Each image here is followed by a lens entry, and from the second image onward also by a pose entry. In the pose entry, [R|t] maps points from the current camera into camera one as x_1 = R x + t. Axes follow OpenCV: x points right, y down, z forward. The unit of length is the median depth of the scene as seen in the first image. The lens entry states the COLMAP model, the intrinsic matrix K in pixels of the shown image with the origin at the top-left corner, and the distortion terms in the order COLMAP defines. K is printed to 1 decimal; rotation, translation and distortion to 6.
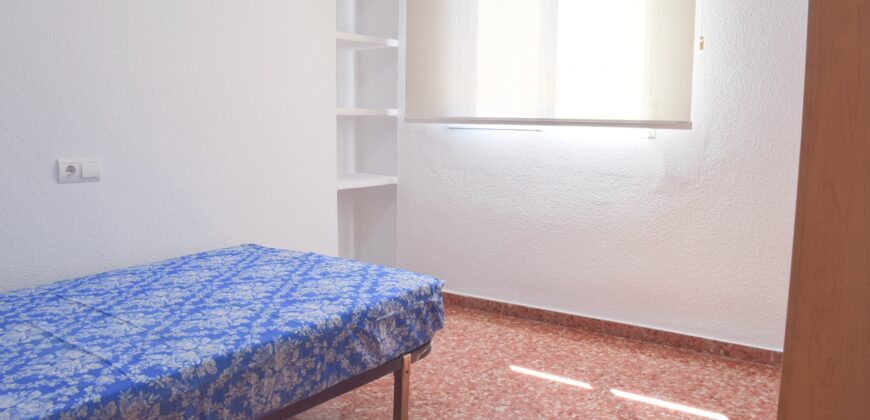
lens RADIAL K [[676.6, 0, 434.8], [0, 676.6, 209.6], [0, 0, 1]] dist [-0.096158, 0.013169]
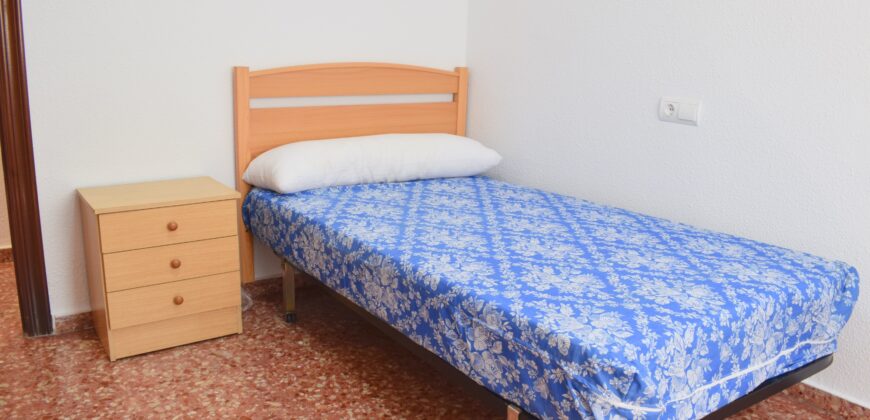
lens RADIAL K [[676.6, 0, 434.3], [0, 676.6, 210.6], [0, 0, 1]] dist [-0.096158, 0.013169]
pose [[-0.329792, 0.198552, -0.922938, 0.609233], [-0.161197, 0.951432, 0.262282, -0.142842], [0.930190, 0.235273, -0.281768, 1.172841]]
